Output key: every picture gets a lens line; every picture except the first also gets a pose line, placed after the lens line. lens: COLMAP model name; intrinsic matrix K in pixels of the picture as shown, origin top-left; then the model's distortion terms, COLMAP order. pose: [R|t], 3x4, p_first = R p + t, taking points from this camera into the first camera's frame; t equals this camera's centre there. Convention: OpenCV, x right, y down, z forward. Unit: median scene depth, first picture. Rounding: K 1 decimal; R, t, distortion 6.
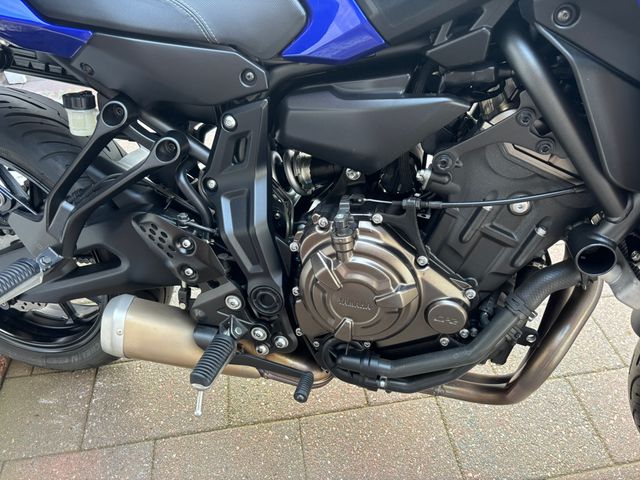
lens RADIAL K [[491.1, 0, 318.7], [0, 491.1, 237.9], [0, 0, 1]] dist [0.025376, -0.045650]
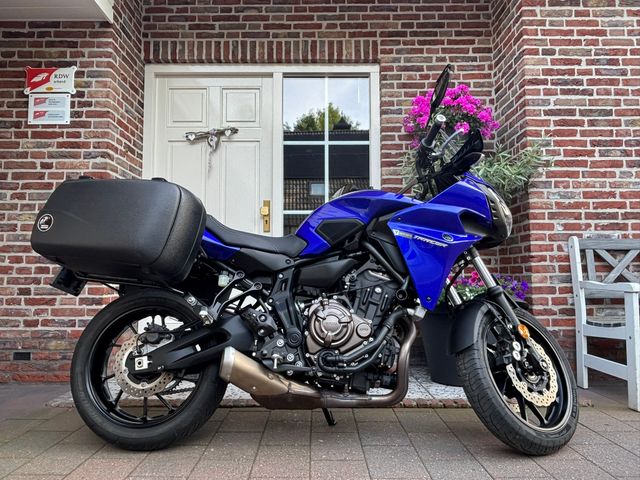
lens RADIAL K [[469.7, 0, 313.6], [0, 469.7, 242.5], [0, 0, 1]] dist [0.028963, -0.055994]
pose [[0.987481, 0.022105, 0.156181, -0.438743], [0.107534, 0.630050, -0.769073, 1.843860], [-0.115402, 0.776240, 0.619785, -0.931149]]
